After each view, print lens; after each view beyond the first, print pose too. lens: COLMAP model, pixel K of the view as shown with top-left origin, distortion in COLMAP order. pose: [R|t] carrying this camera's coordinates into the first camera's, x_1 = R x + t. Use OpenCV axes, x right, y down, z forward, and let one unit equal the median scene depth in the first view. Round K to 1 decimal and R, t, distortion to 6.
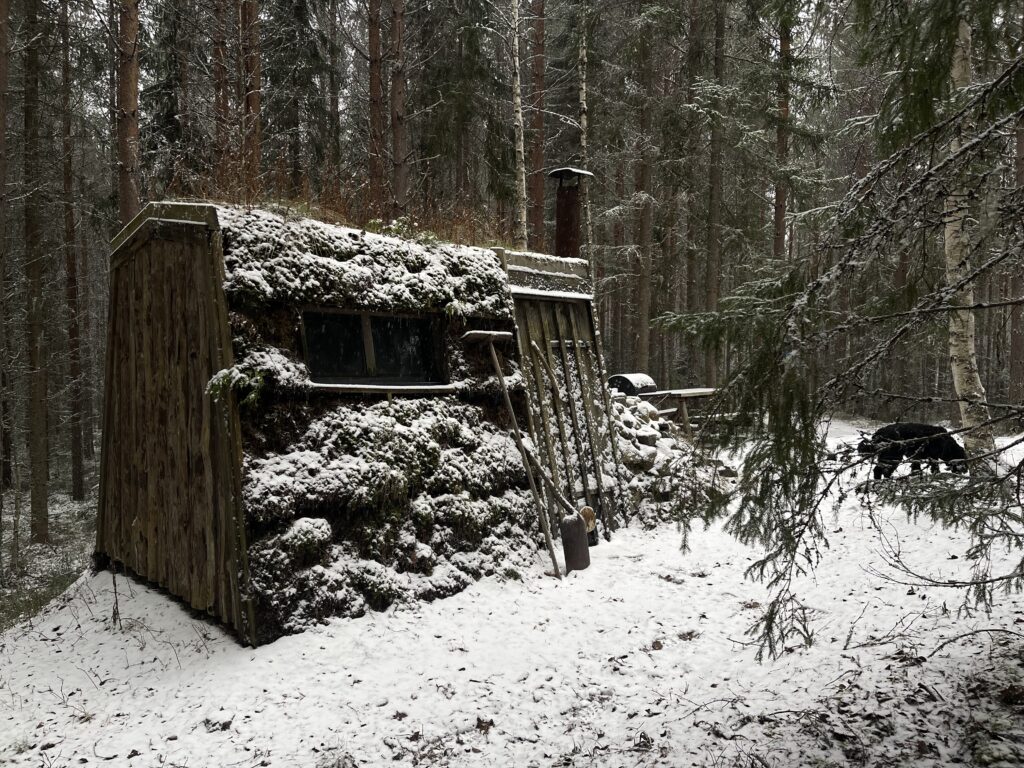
lens RADIAL K [[755.7, 0, 512.3], [0, 755.7, 384.3], [0, 0, 1]] dist [0.043935, -0.022857]
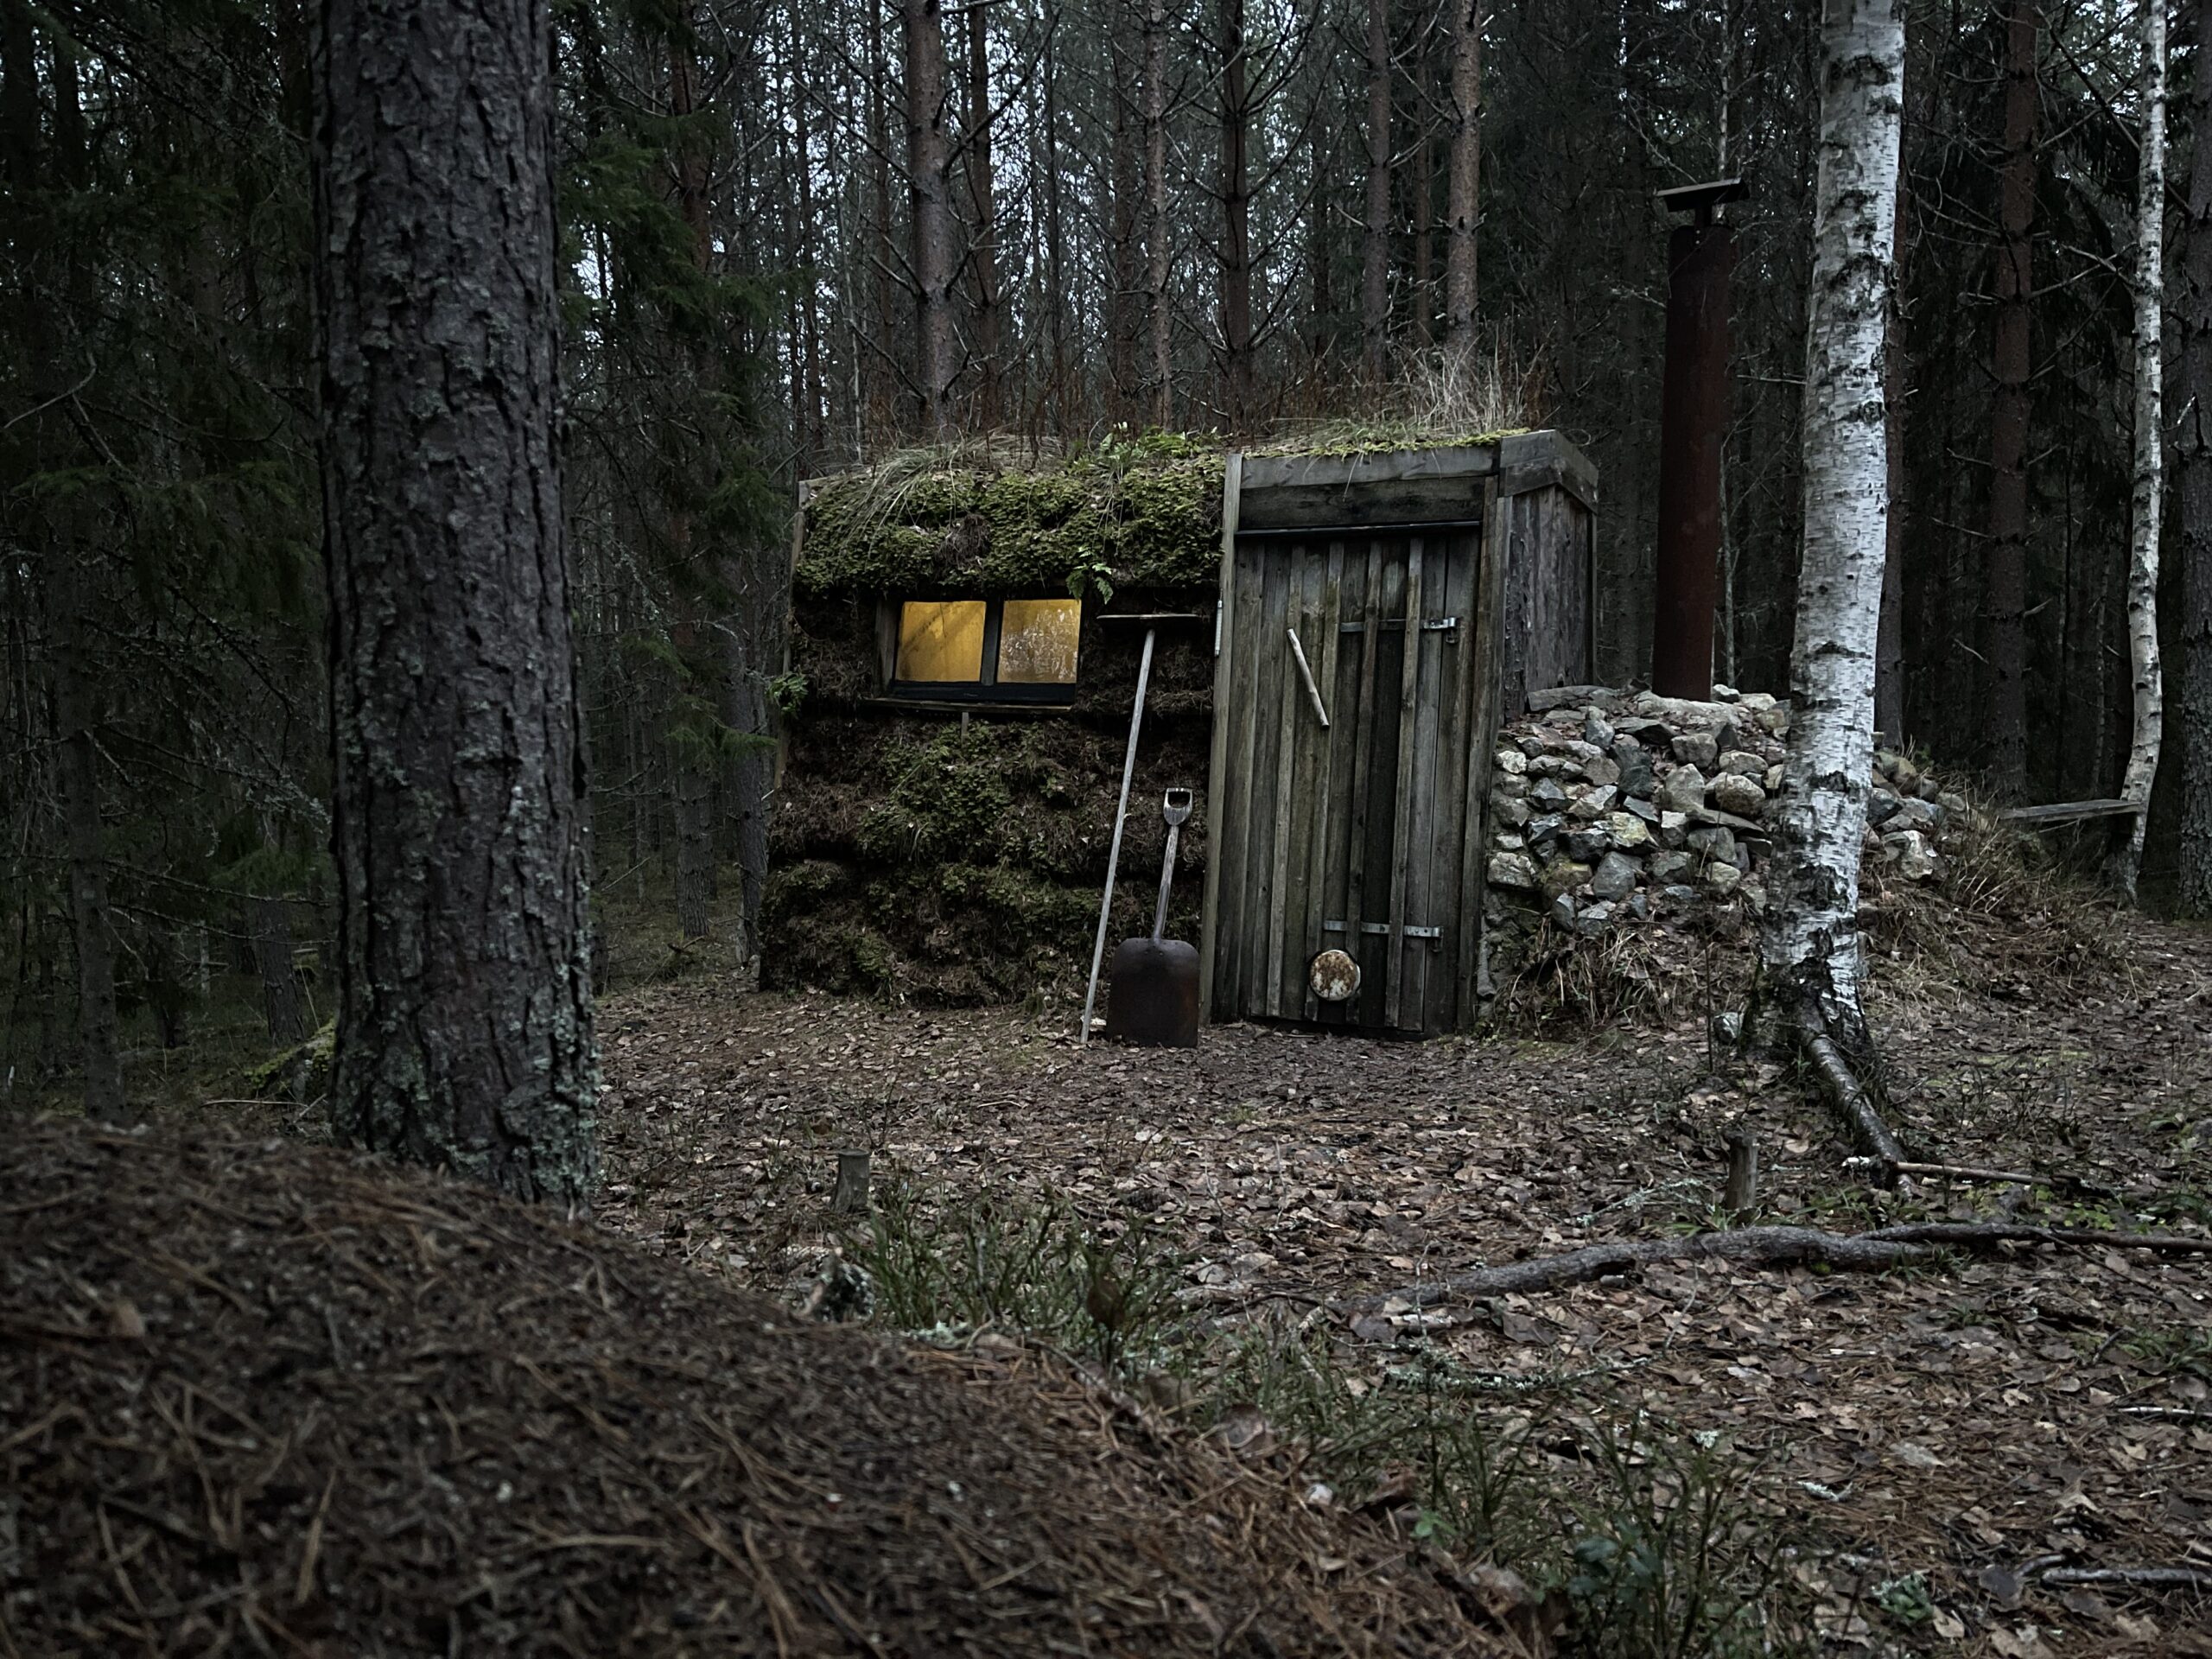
lens RADIAL K [[1632.4, 0, 1114.0], [0, 1632.4, 824.7], [0, 0, 1]] dist [0.043935, -0.022857]
pose [[0.350369, 0.100050, -0.931253, 1.255703], [-0.010555, 0.994637, 0.102889, -0.040404], [0.936552, -0.026220, 0.349546, 0.578586]]
